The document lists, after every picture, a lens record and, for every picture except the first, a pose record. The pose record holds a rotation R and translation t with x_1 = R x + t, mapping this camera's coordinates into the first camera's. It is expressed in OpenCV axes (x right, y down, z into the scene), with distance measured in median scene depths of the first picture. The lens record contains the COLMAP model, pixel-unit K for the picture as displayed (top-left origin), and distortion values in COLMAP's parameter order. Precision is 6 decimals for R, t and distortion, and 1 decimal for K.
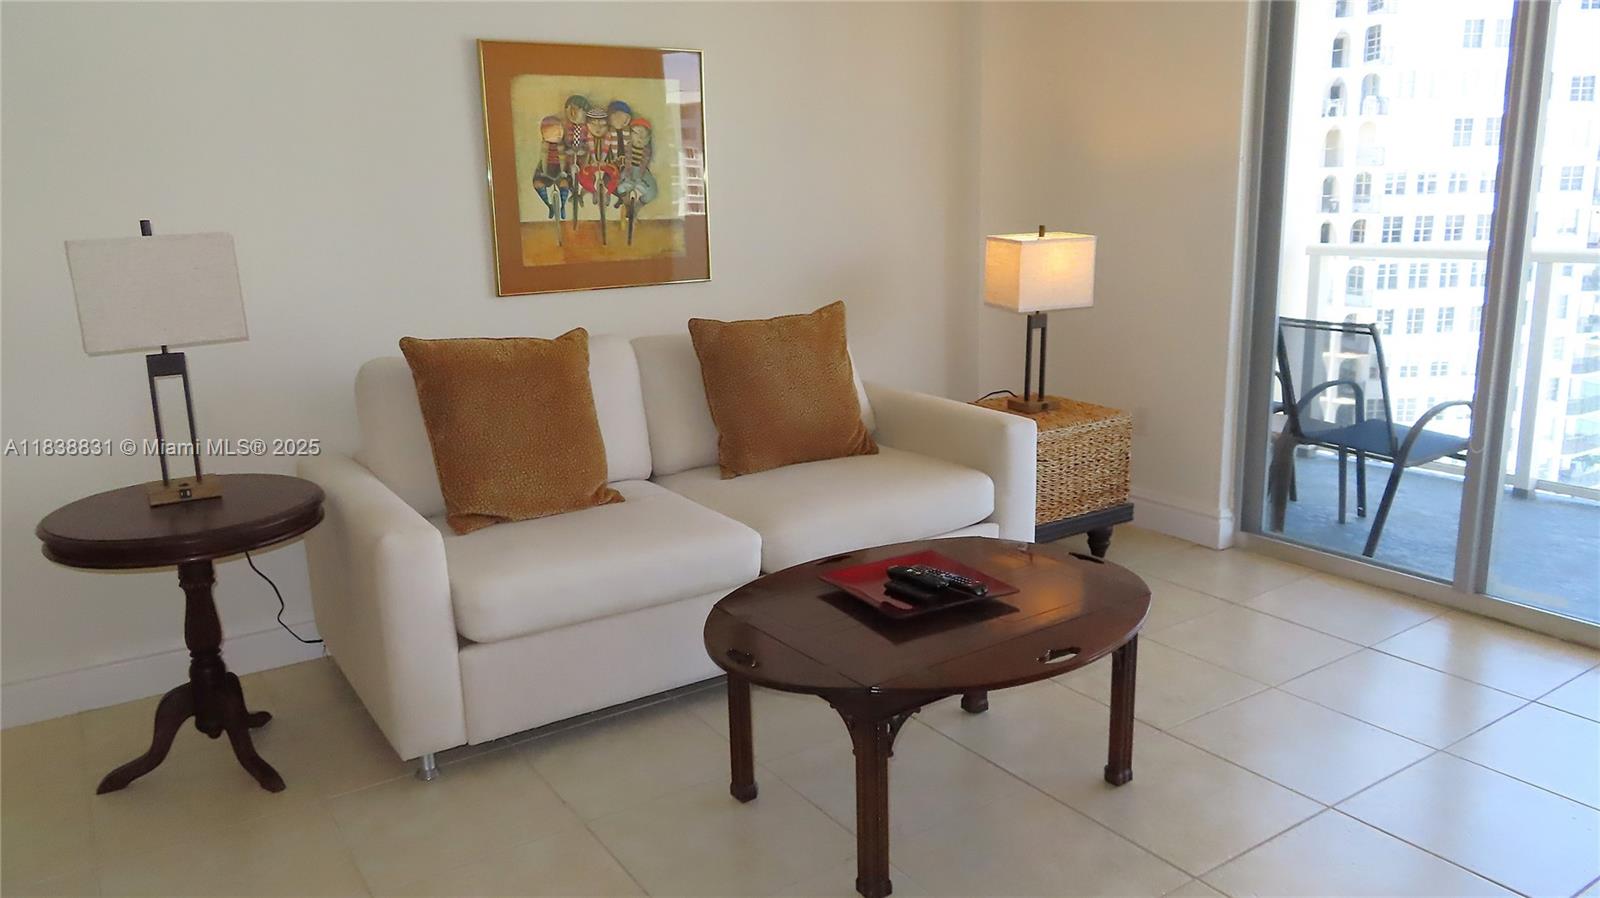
lens RADIAL K [[1144.6, 0, 800.0], [0, 1144.6, 449.0], [0, 0, 1]] dist [-0.004396, 0.000156]
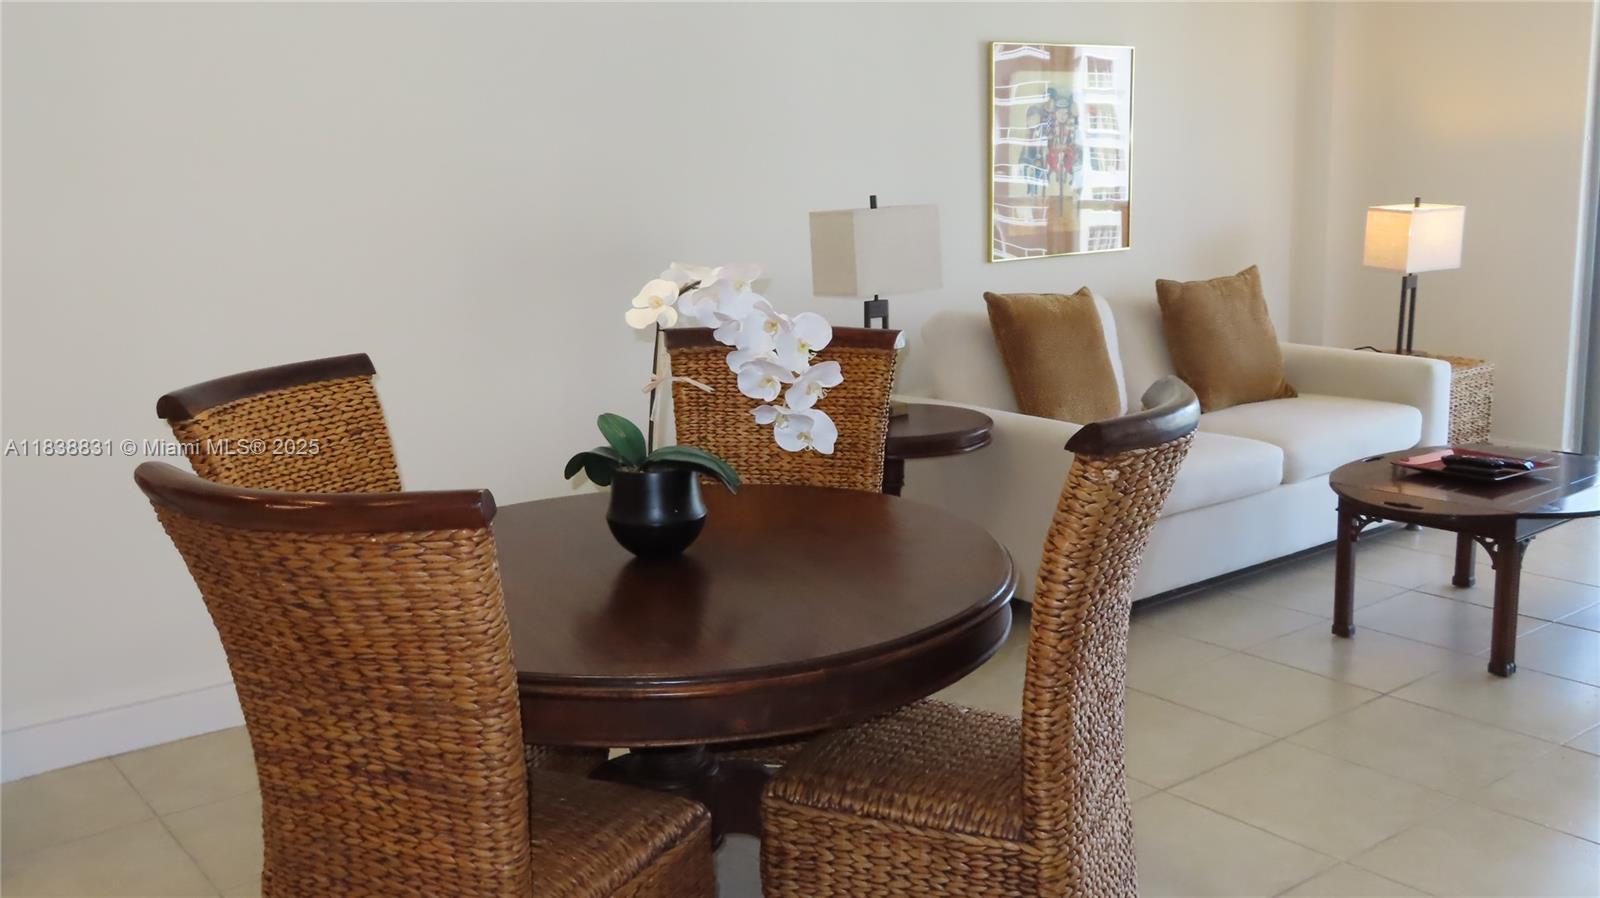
lens RADIAL K [[1443.3, 0, 801.3], [0, 1443.3, 494.6], [0, 0, 1]] dist [-0.006675, -0.003455]
pose [[0.996062, -0.026356, 0.084646, -0.546848], [0.026250, 0.999653, 0.002367, 0.085599], [-0.084679, -0.000136, 0.996408, -0.401836]]
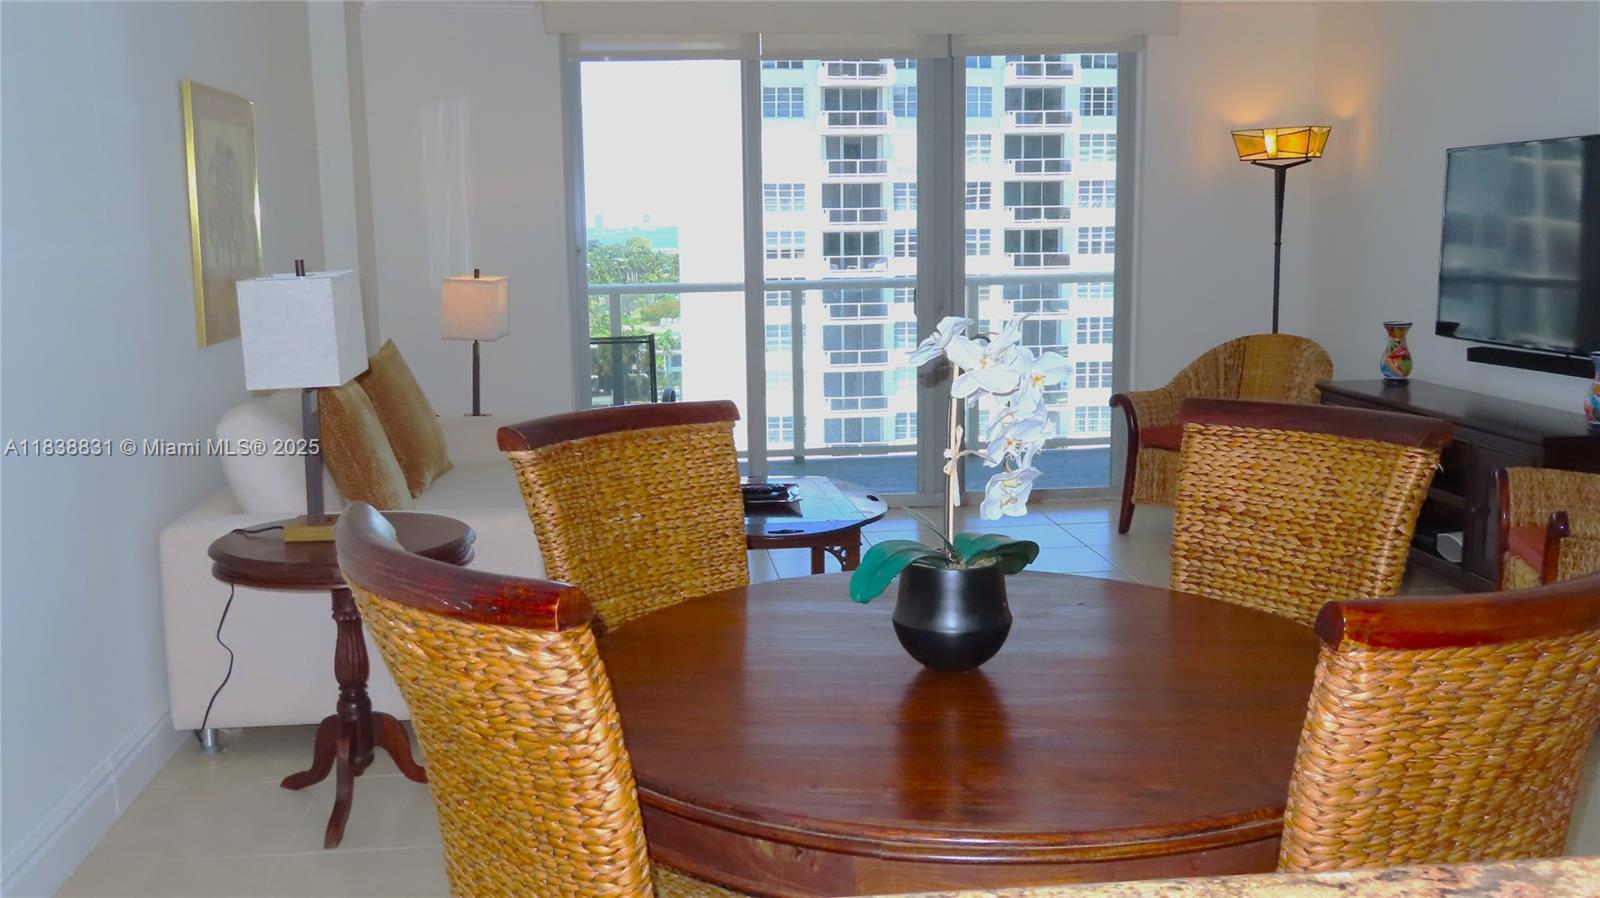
lens RADIAL K [[1472.8, 0, 800.0], [0, 1472.8, 449.0], [0, 0, 1]] dist [0.009879, -0.009051]
pose [[0.444442, -0.115929, 0.888274, -1.040109], [0.192943, 0.980706, 0.031454, 0.006356], [-0.874782, 0.157407, 0.458235, 0.026945]]
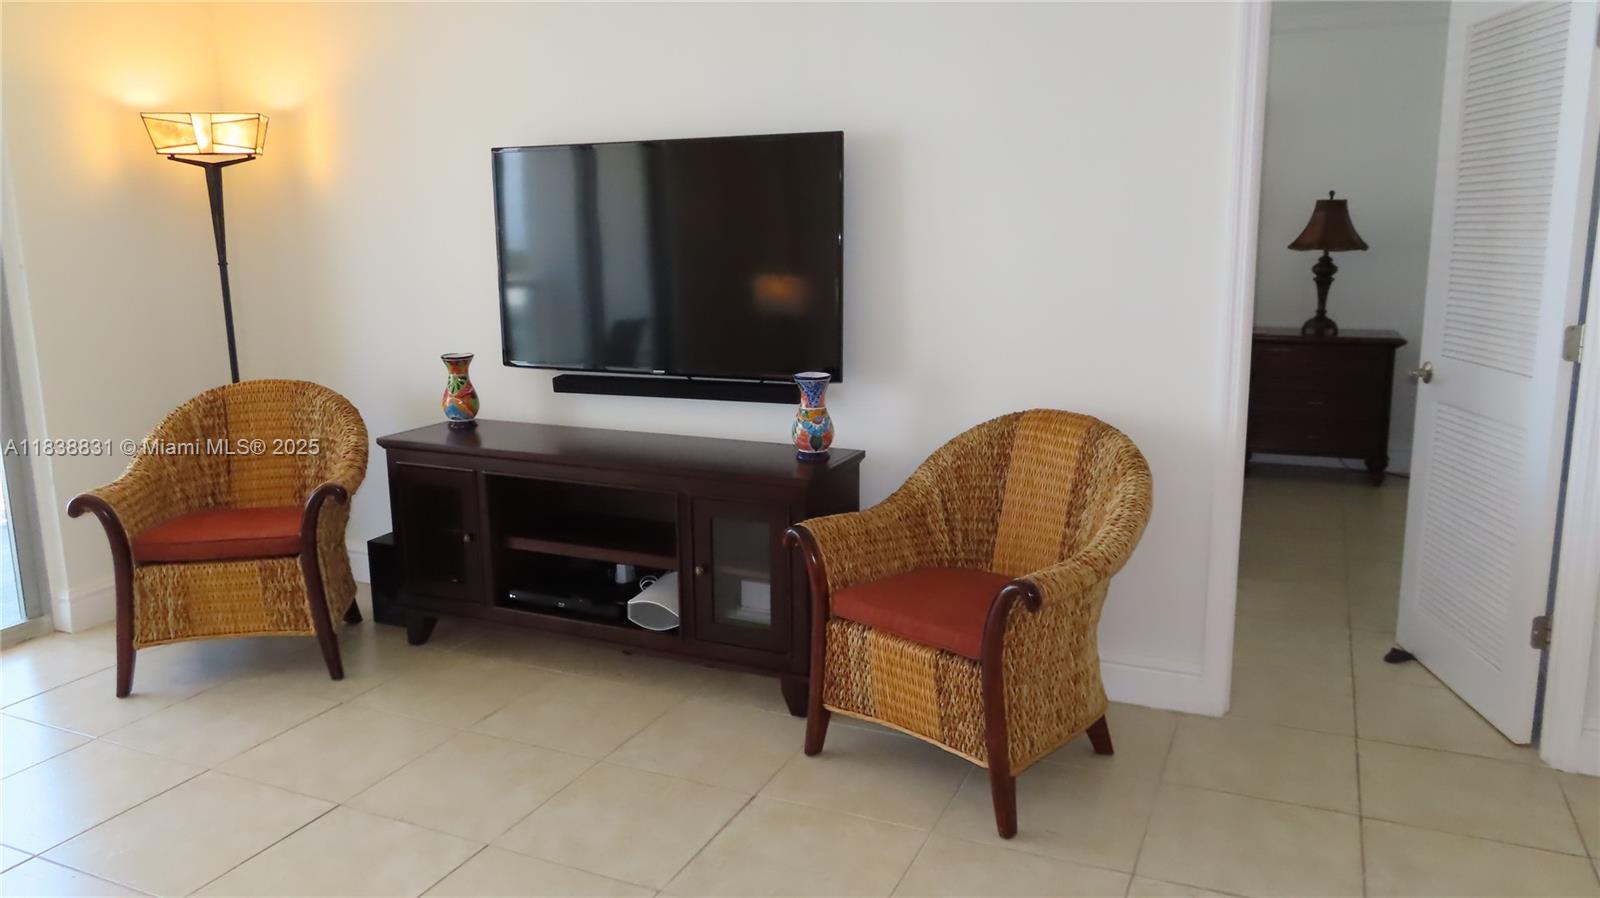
lens RADIAL K [[1144.6, 0, 800.0], [0, 1144.6, 449.0], [0, 0, 1]] dist [-0.004396, 0.000156]
pose [[-0.541986, -0.131439, 0.830045, -0.400487], [0.205306, 0.937057, 0.282441, -0.096641], [-0.814923, 0.323493, -0.480887, 0.422159]]
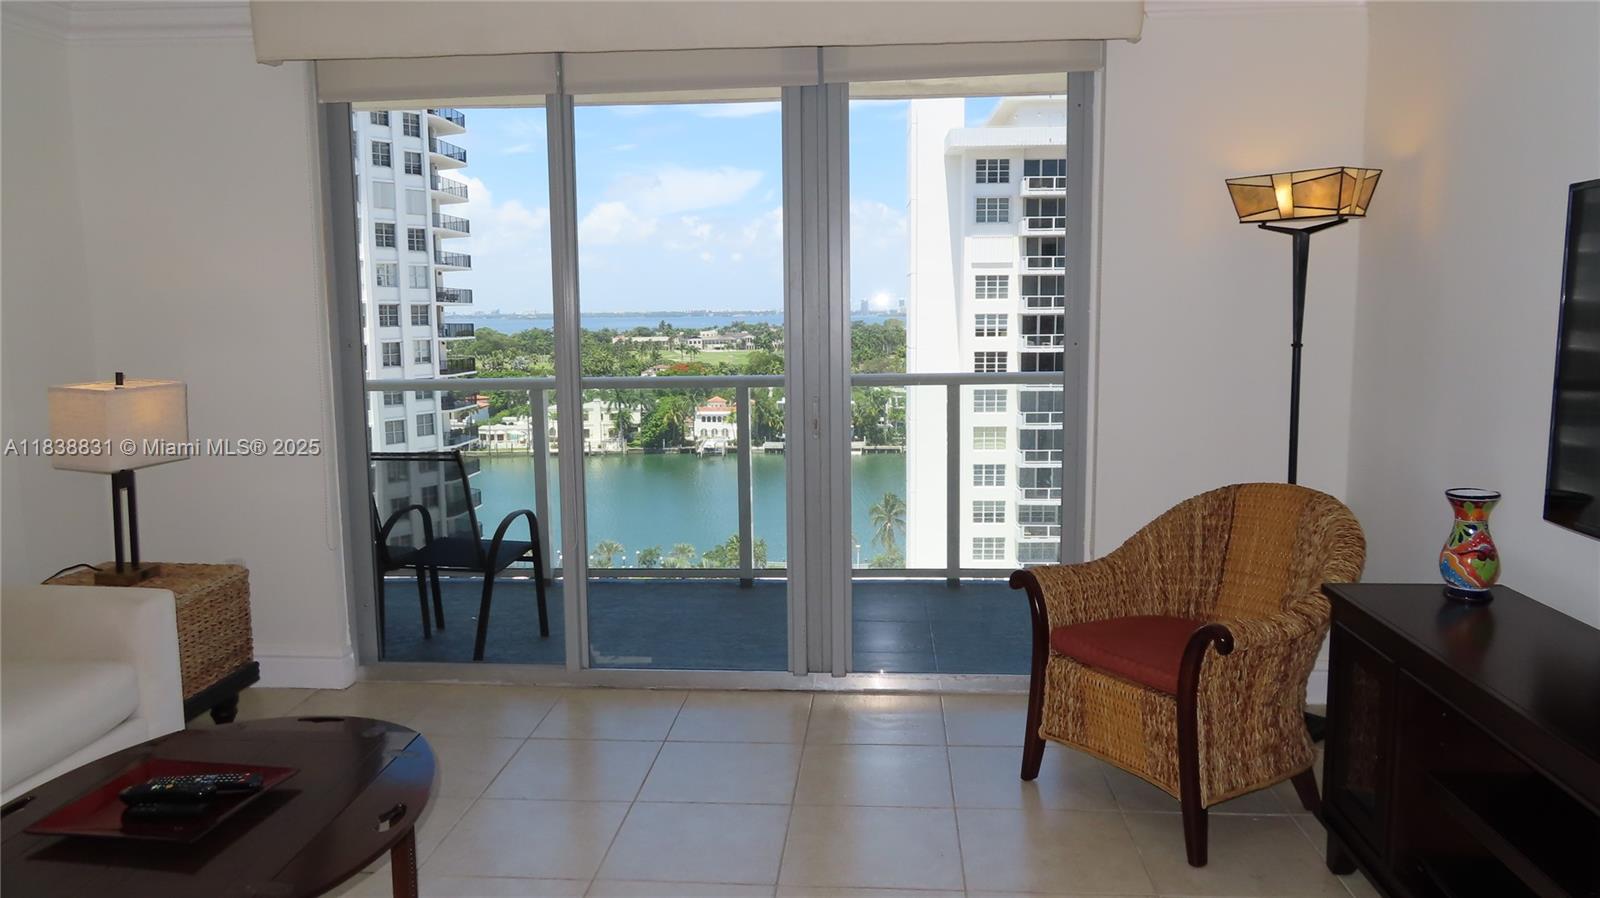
lens RADIAL K [[1144.6, 0, 800.0], [0, 1144.6, 449.0], [0, 0, 1]] dist [-0.004396, 0.000156]
pose [[0.606349, -0.076292, 0.791531, -0.177040], [0.164141, 0.985959, -0.030707, -0.023530], [-0.778074, 0.148541, 0.610358, 0.057907]]
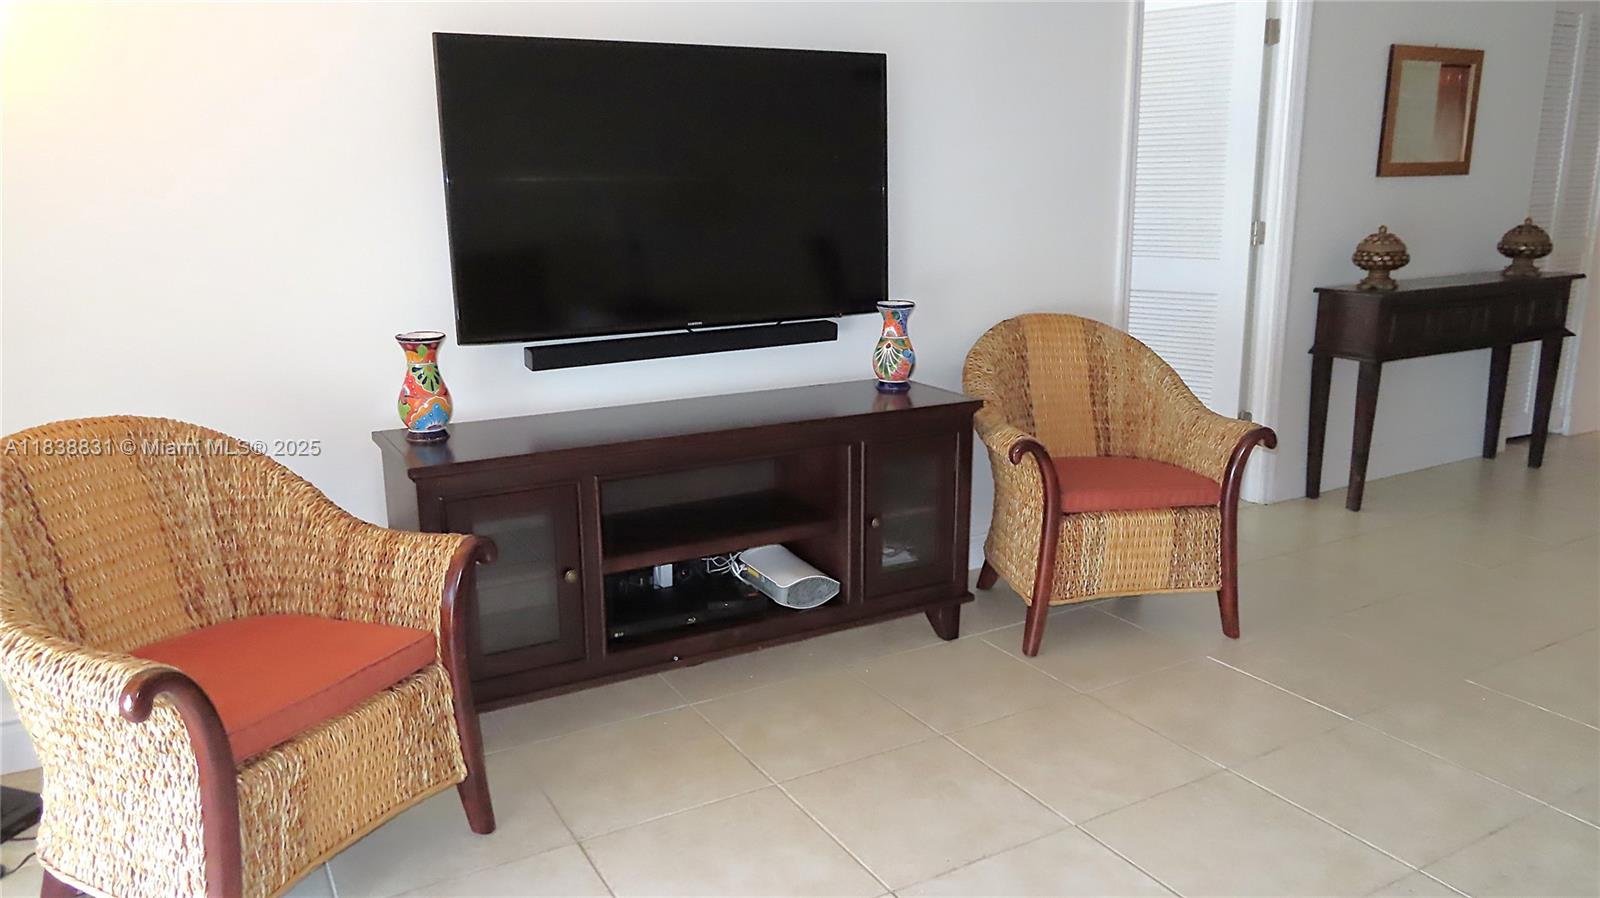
lens RADIAL K [[1144.6, 0, 800.0], [0, 1144.6, 449.0], [0, 0, 1]] dist [-0.004396, 0.000156]
pose [[-0.997723, 0.023185, 0.063342, 0.327471], [0.048397, 0.900179, 0.432822, -0.175588], [-0.046984, 0.434902, -0.899251, 0.788987]]
